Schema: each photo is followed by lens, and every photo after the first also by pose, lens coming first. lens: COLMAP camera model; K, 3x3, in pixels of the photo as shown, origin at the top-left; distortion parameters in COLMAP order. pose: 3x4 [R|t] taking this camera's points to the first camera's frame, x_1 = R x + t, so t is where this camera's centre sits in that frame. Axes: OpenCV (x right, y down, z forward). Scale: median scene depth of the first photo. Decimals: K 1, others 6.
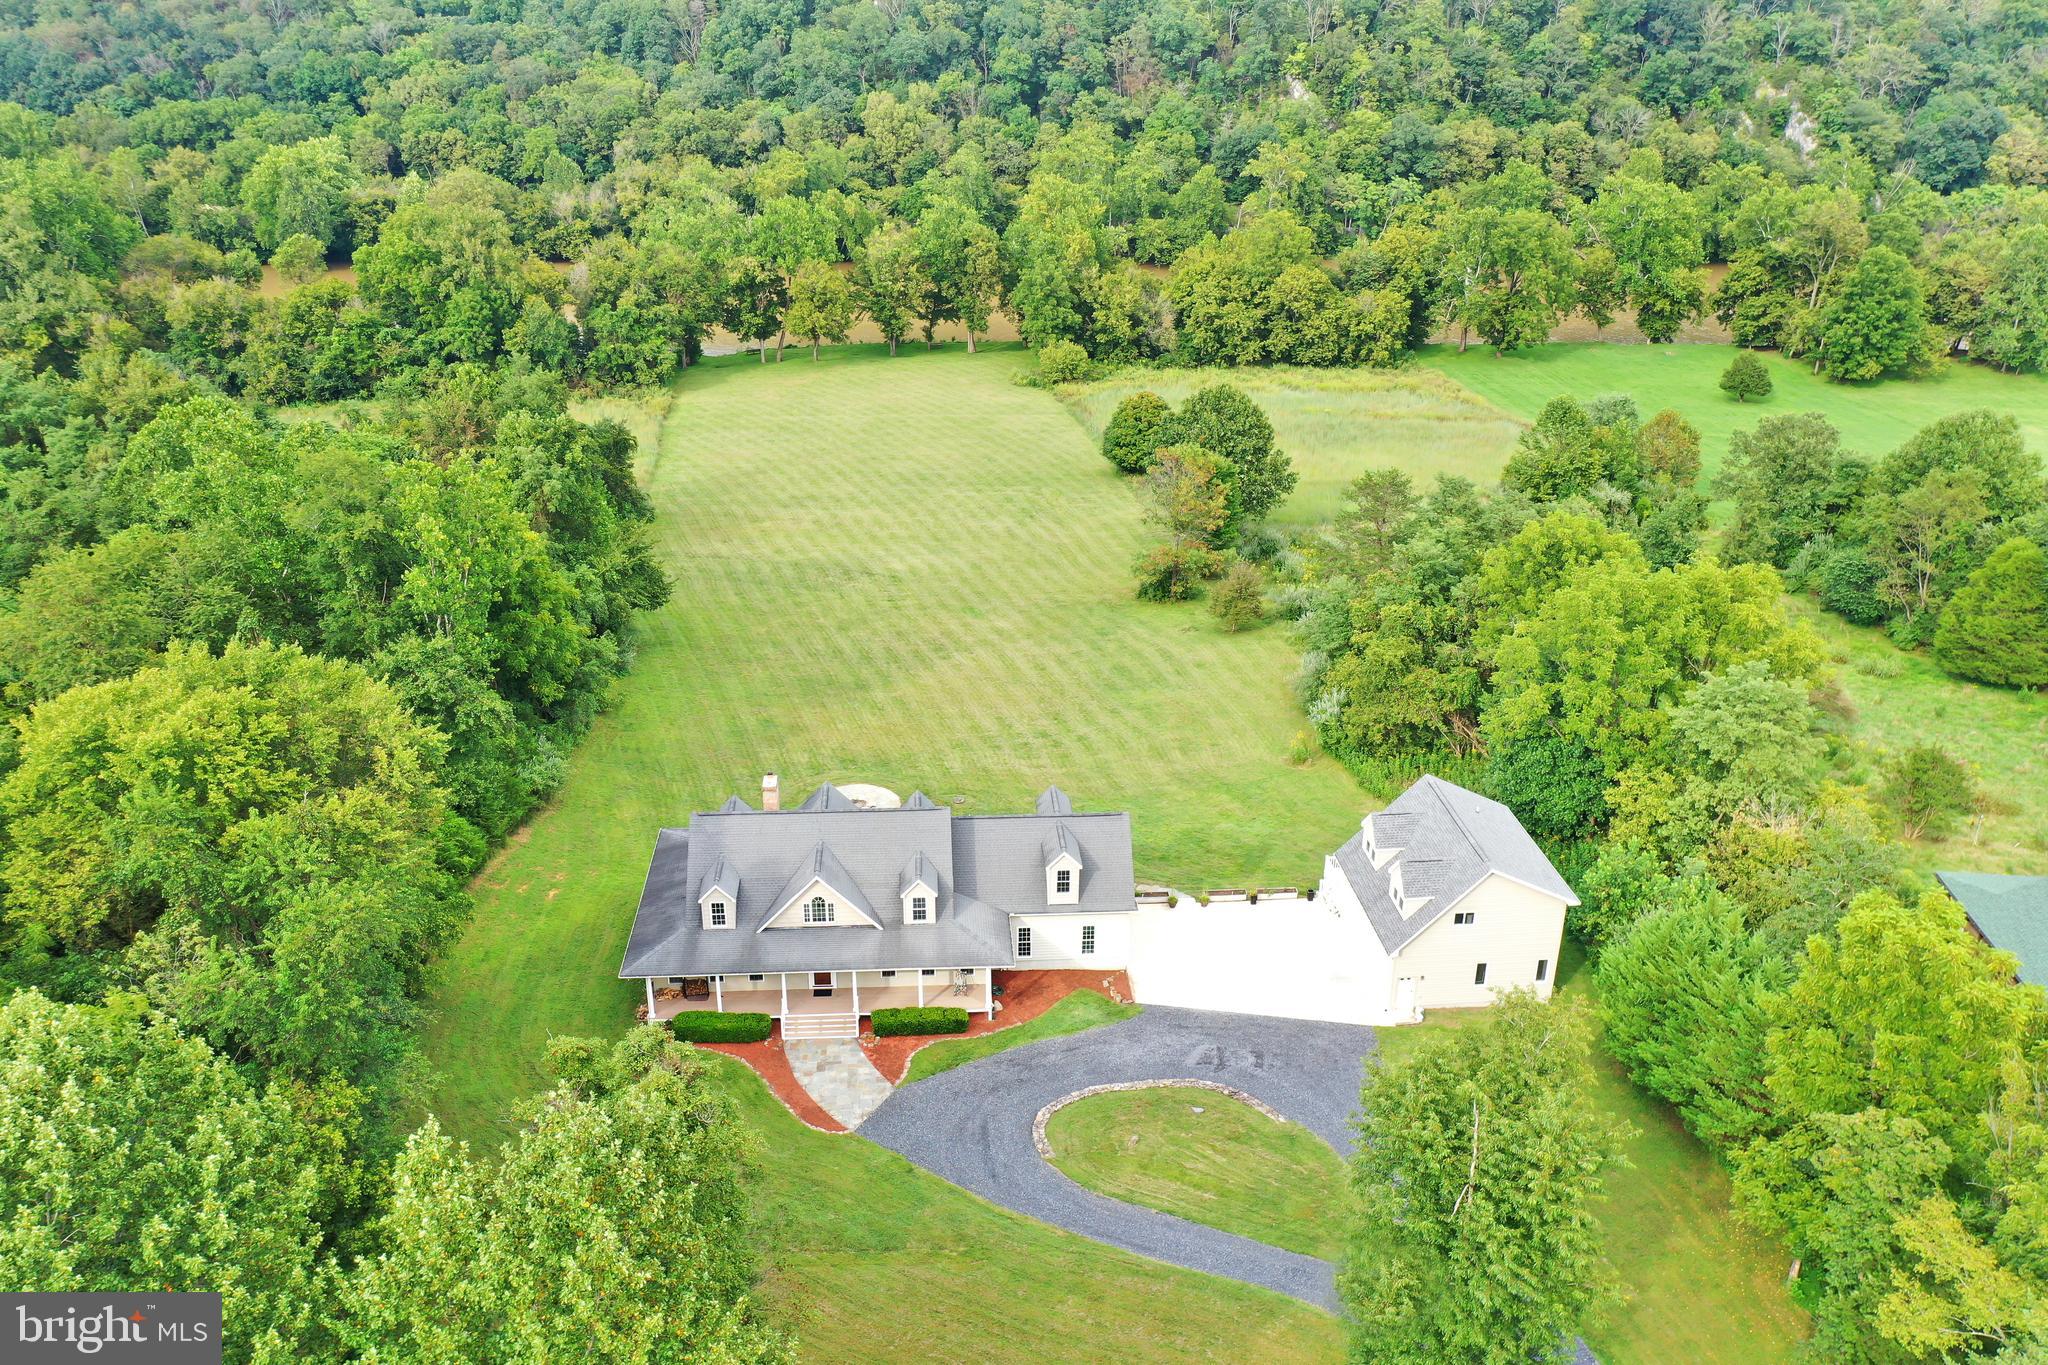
lens RADIAL K [[1614.5, 0, 1022.8], [0, 1614.5, 674.1], [0, 0, 1]] dist [-0.002255, -0.001614]
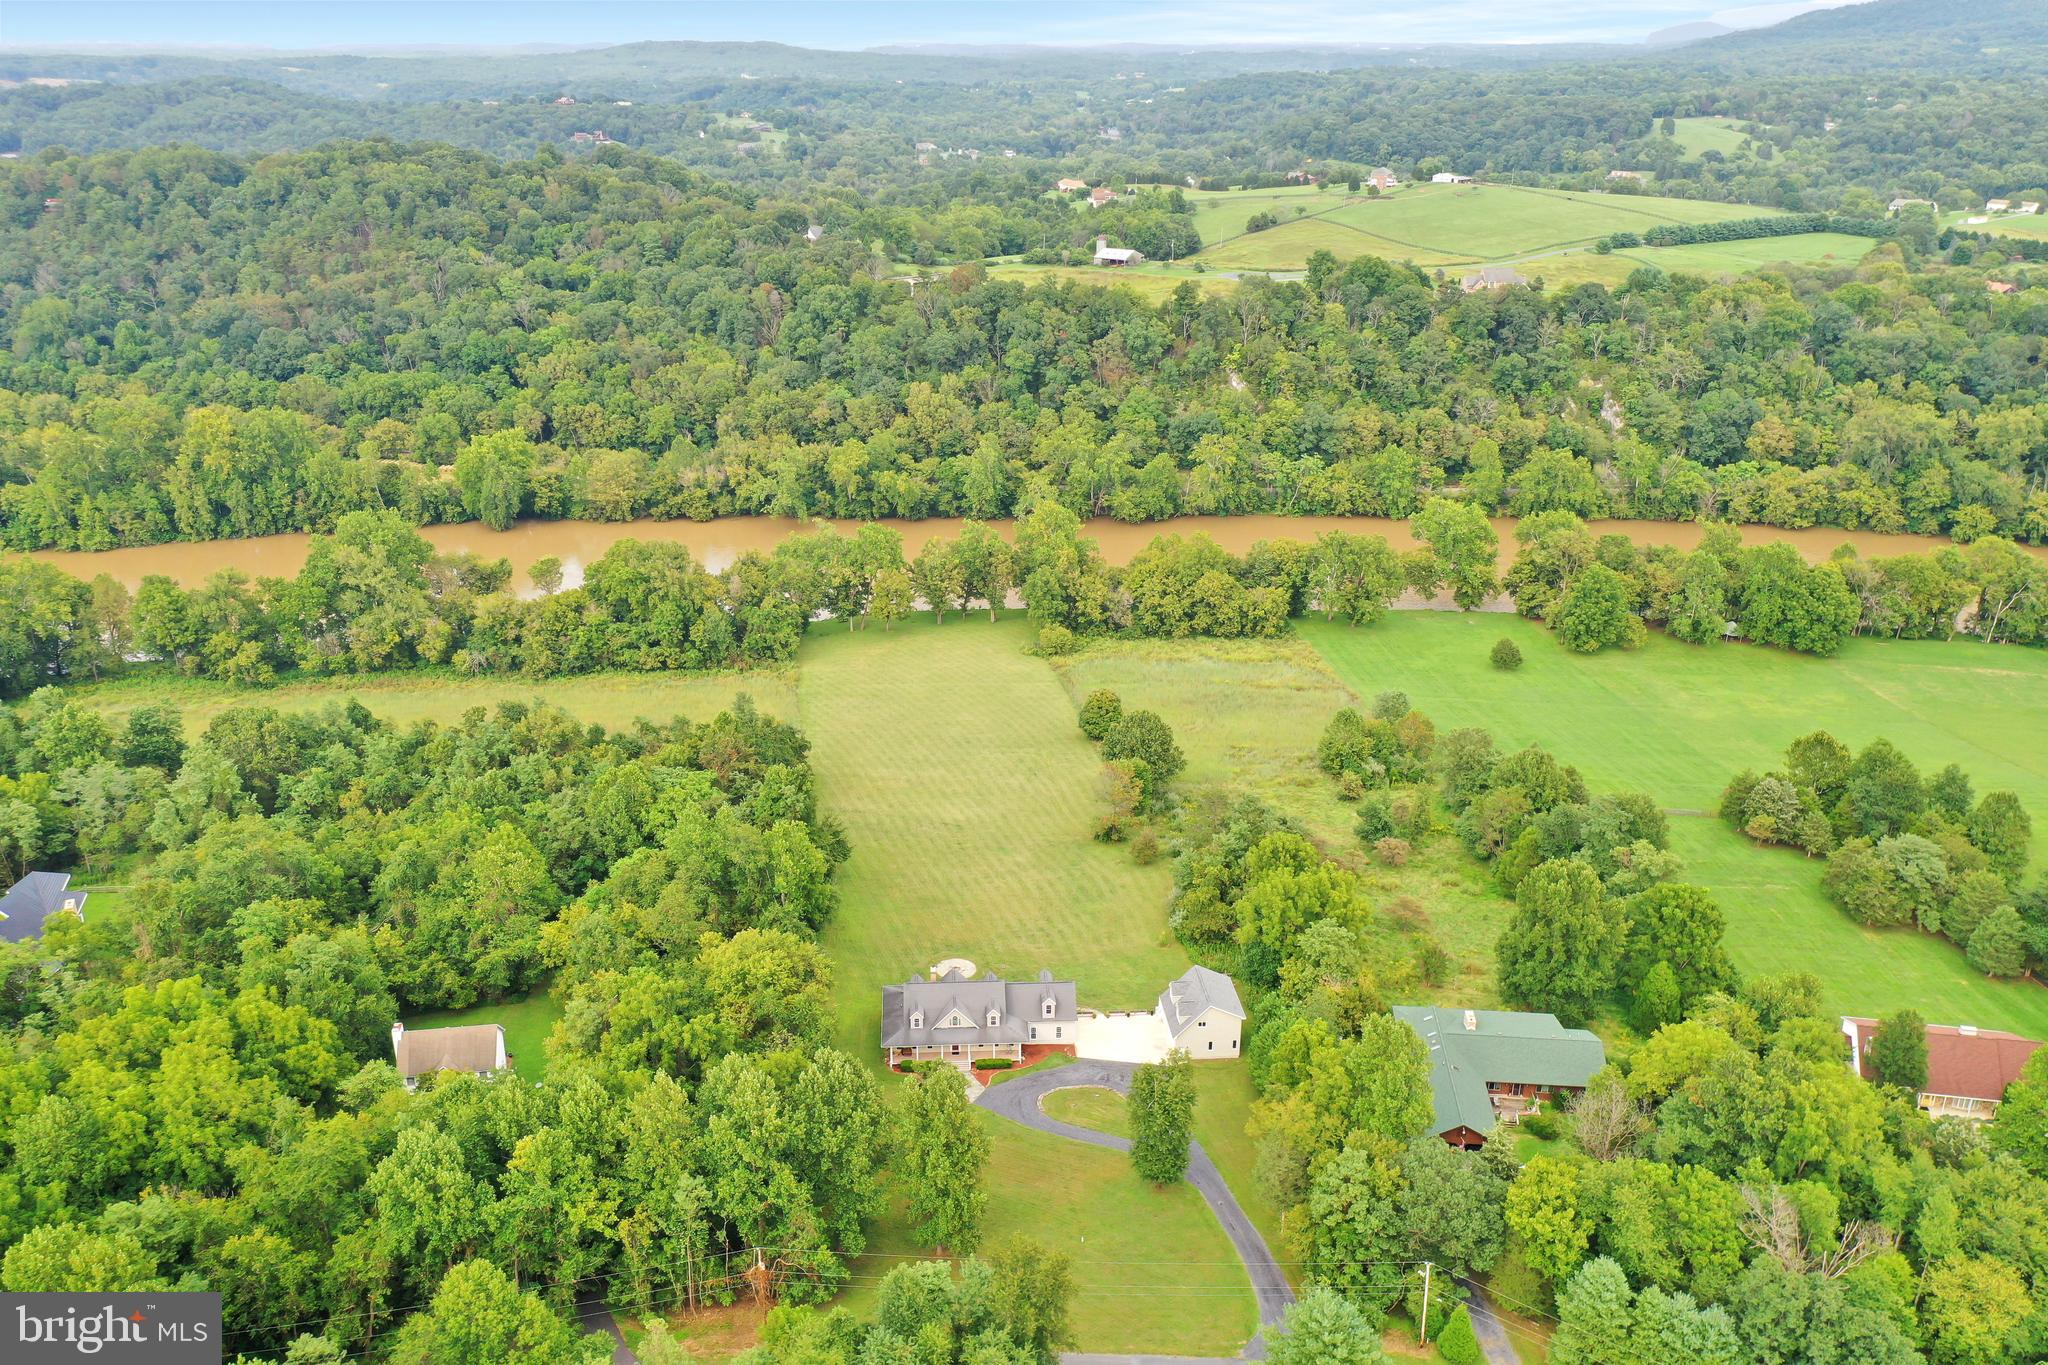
lens RADIAL K [[1629.7, 0, 1024.8], [0, 1629.7, 682.8], [0, 0, 1]] dist [-0.009618, 0.012930]
pose [[1.000000, 0.000086, 0.000794, -0.004612], [-0.000053, 0.999122, -0.041901, -0.086262], [-0.000797, 0.041901, 0.999121, -0.491598]]
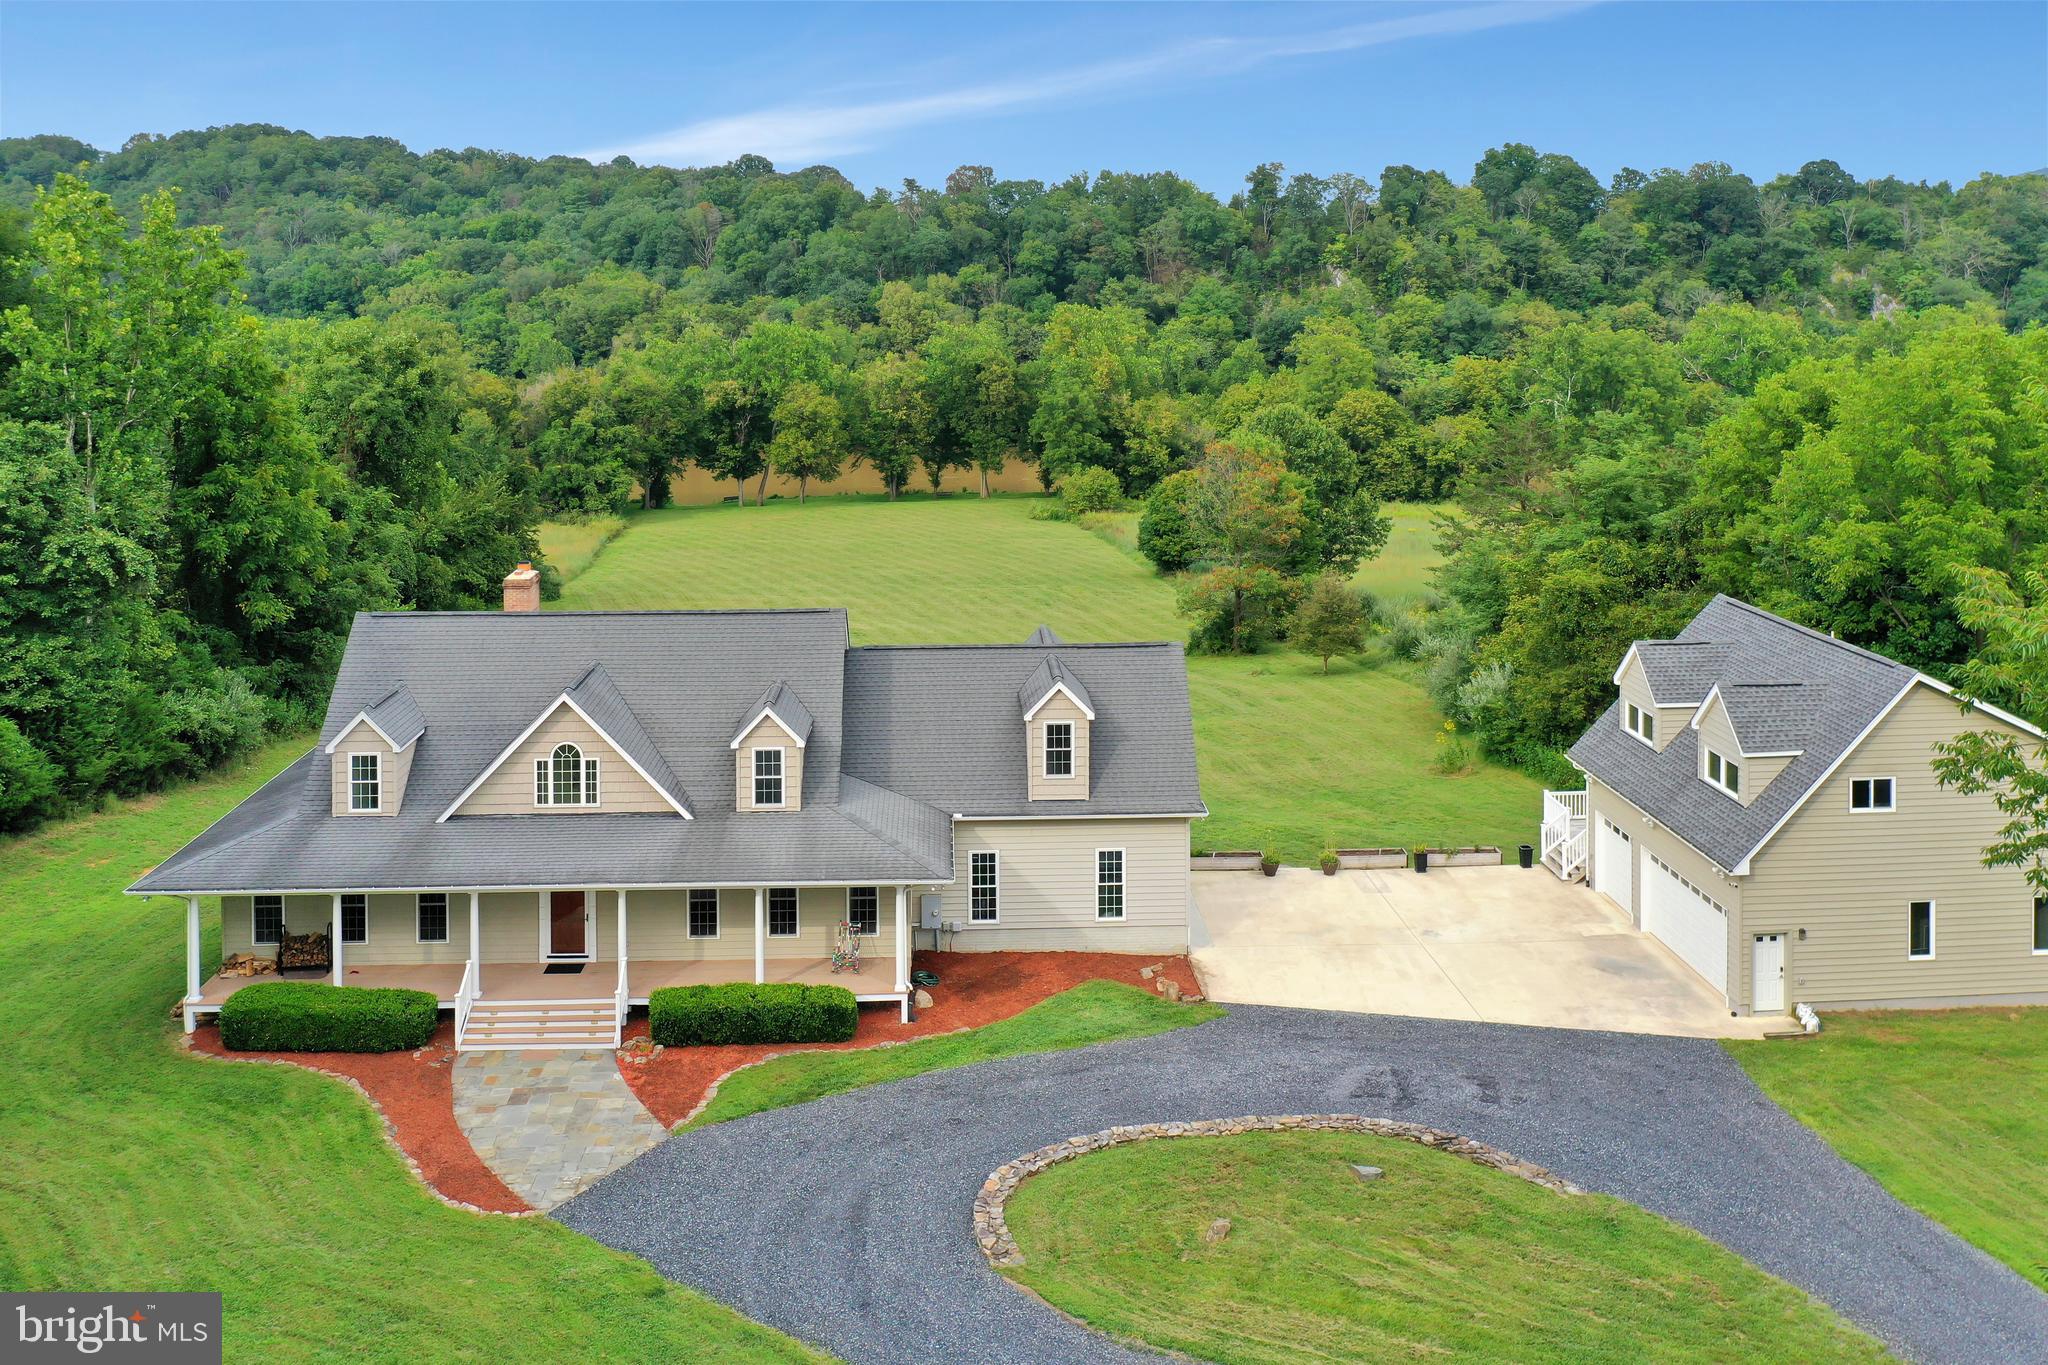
lens RADIAL K [[1699.3, 0, 1021.6], [0, 1699.3, 301.7], [0, 0, 1]] dist [-0.007332, 0.002343]
pose [[0.999763, -0.006405, -0.020820, 0.007818], [-0.002359, 0.918340, -0.395785, 0.065027], [0.021655, 0.395741, 0.918107, 0.137213]]
